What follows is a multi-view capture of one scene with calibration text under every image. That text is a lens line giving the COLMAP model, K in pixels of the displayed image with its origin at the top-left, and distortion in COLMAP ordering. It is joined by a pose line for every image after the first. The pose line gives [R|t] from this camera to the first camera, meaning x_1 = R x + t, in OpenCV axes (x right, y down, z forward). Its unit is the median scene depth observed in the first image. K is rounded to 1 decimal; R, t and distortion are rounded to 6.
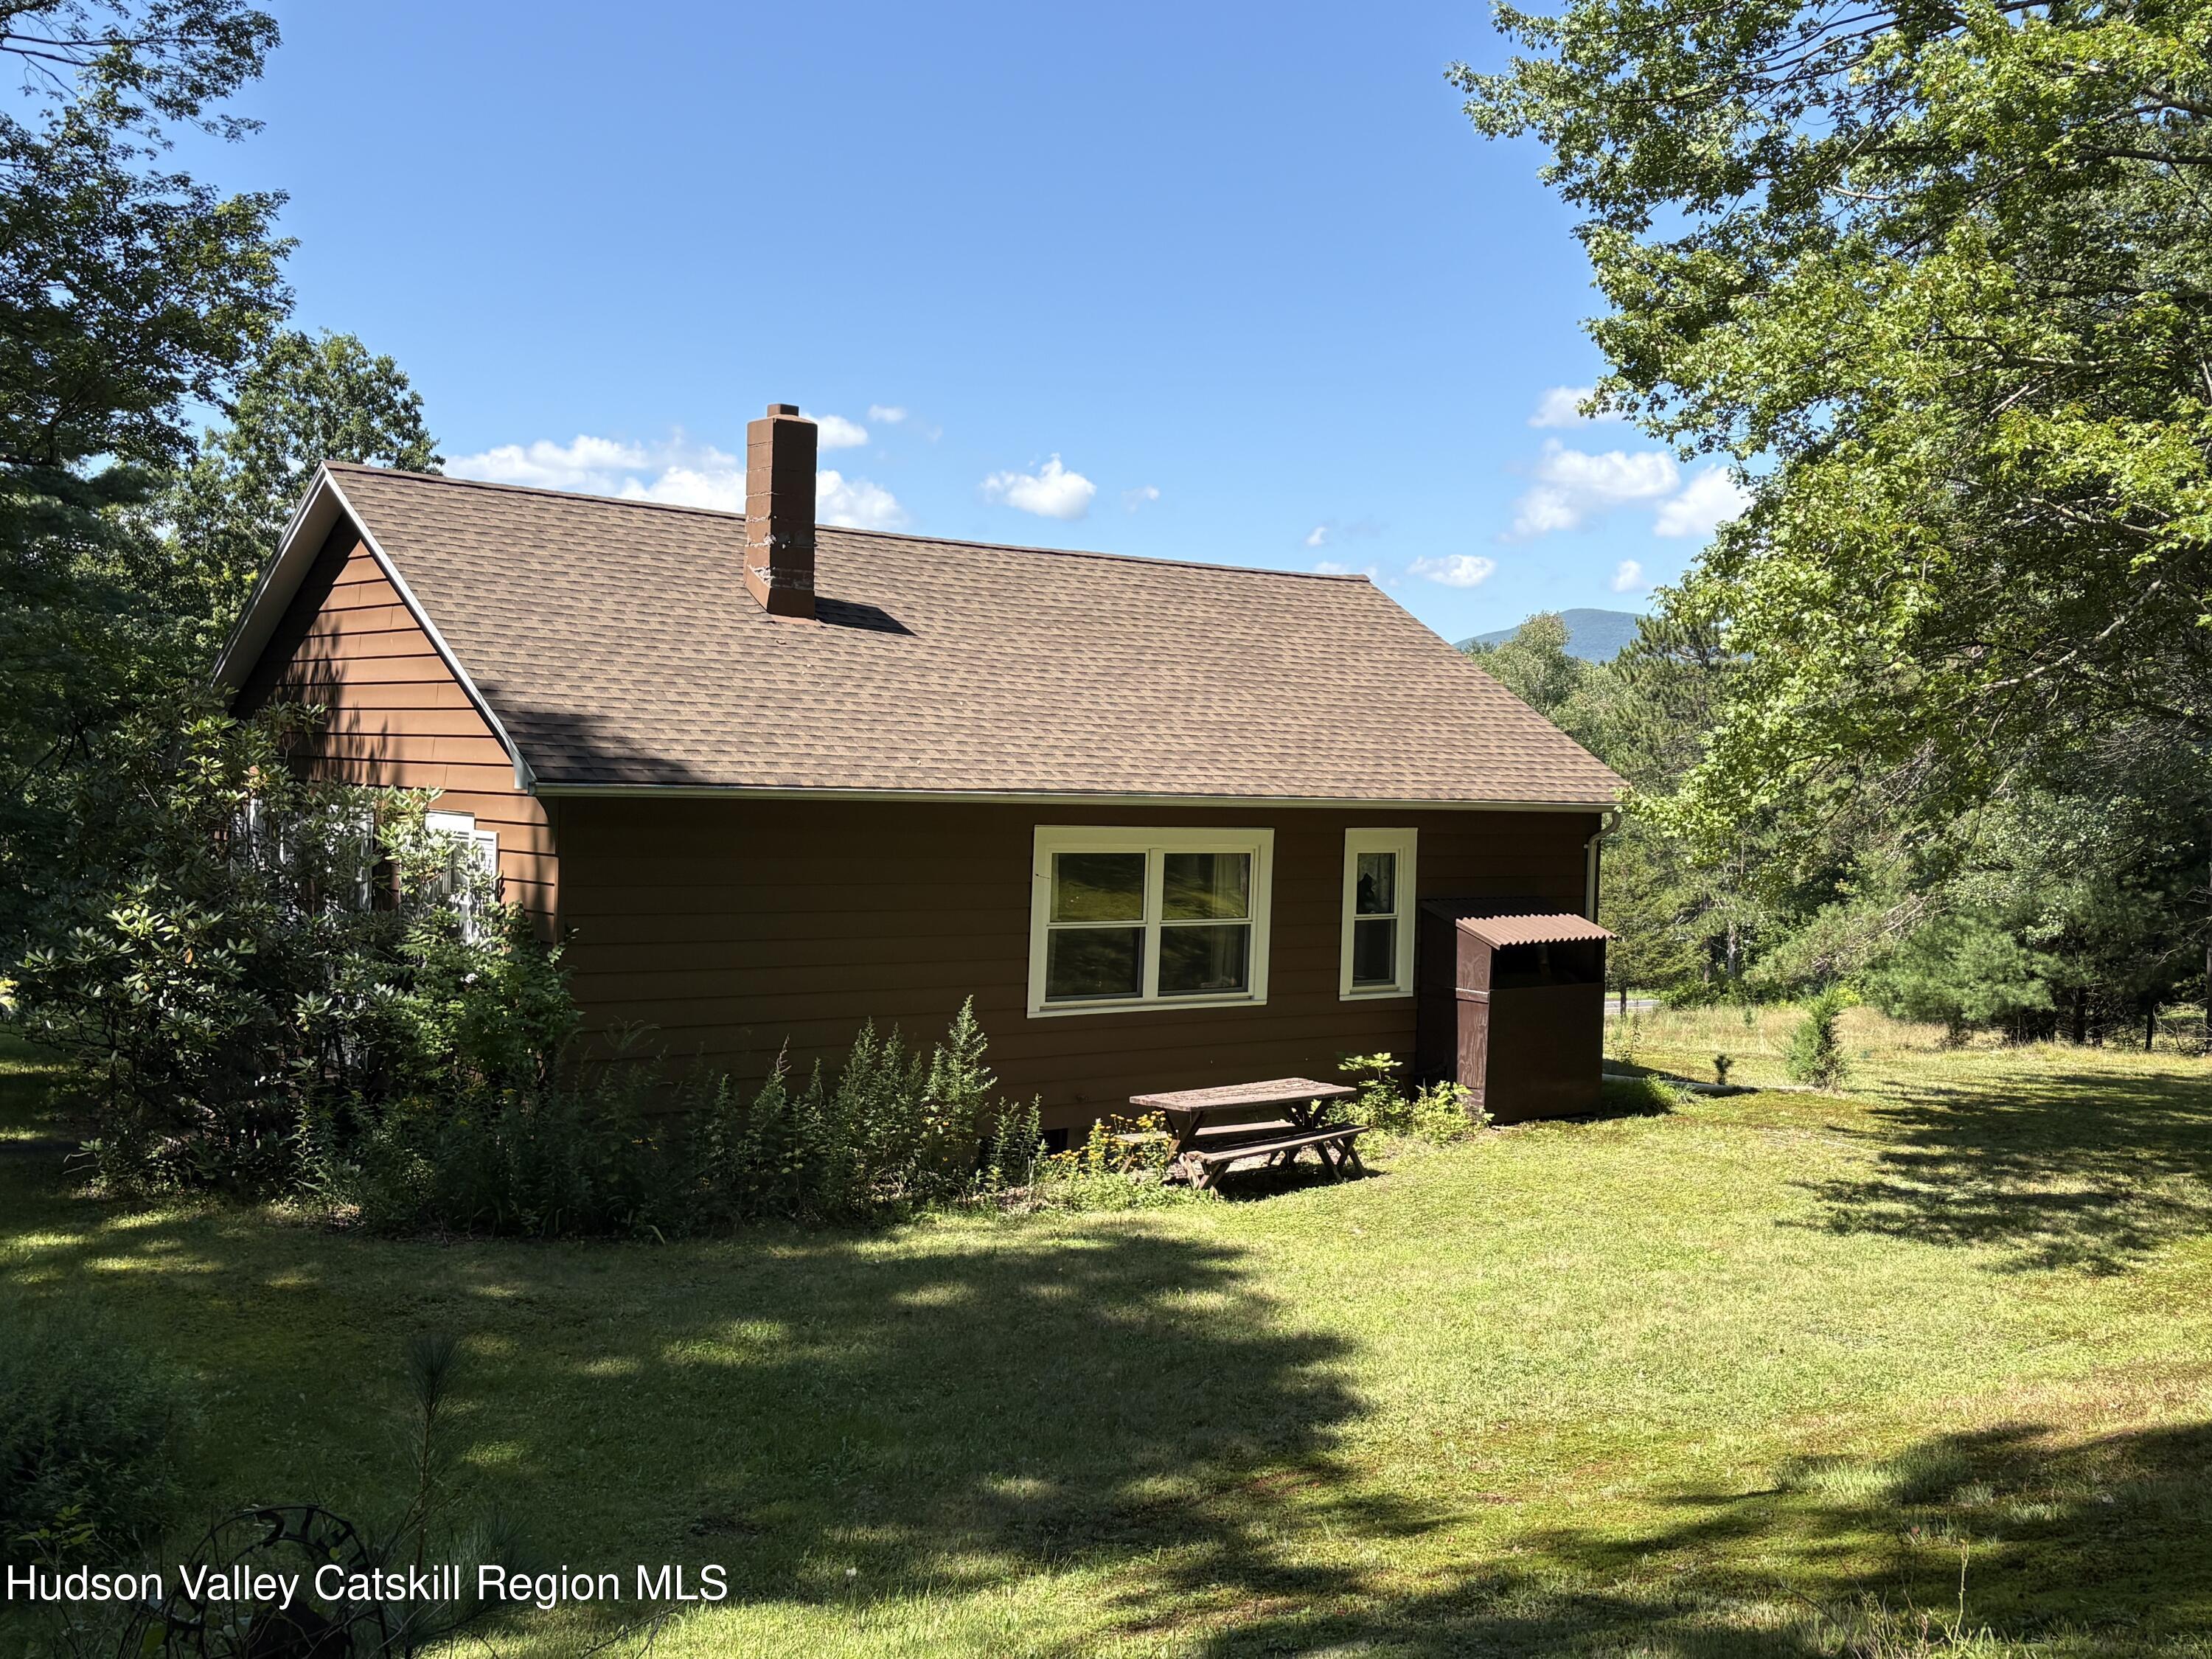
lens RADIAL K [[2277.2, 0, 1093.4], [0, 2277.2, 825.5], [0, 0, 1]] dist [0.048578, 0.000000]
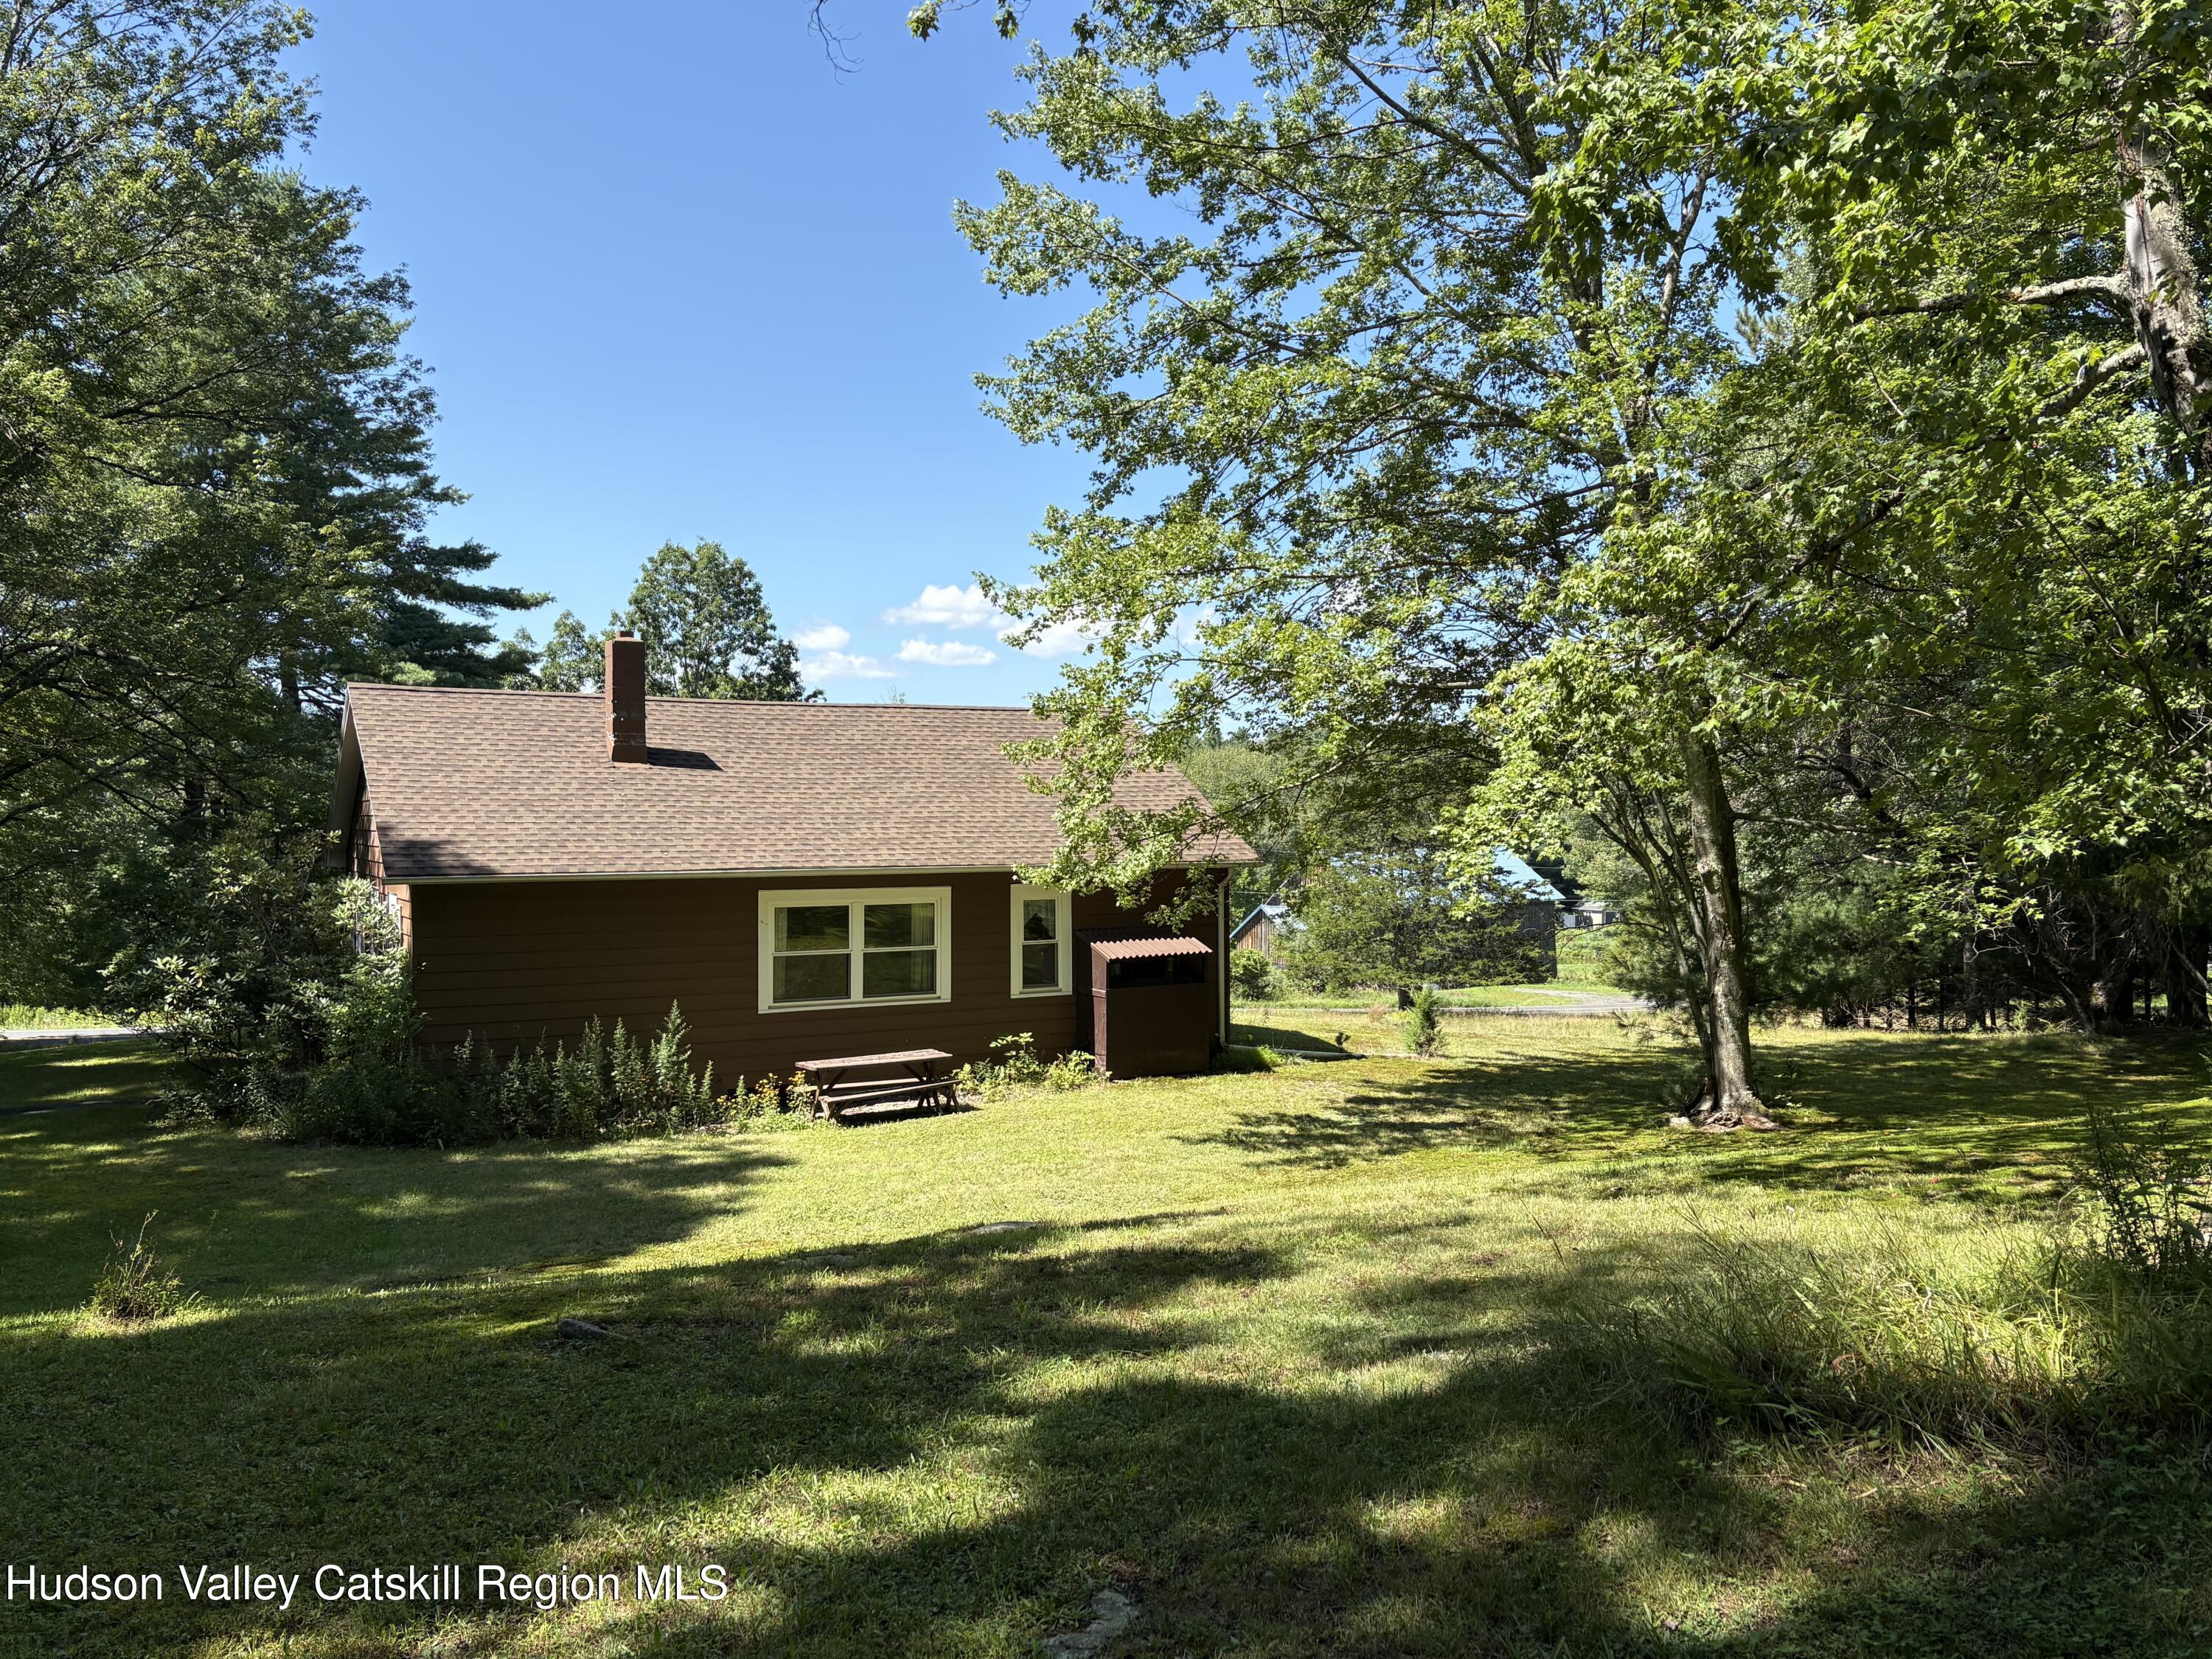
lens RADIAL K [[1738.3, 0, 1109.7], [0, 1738.3, 832.2], [0, 0, 1]] dist [0.010677, -0.000071]
pose [[0.985702, -0.032729, -0.165289, 0.379007], [0.029348, 0.999308, -0.022857, -0.005394], [0.165923, 0.017679, 0.985980, -0.131670]]
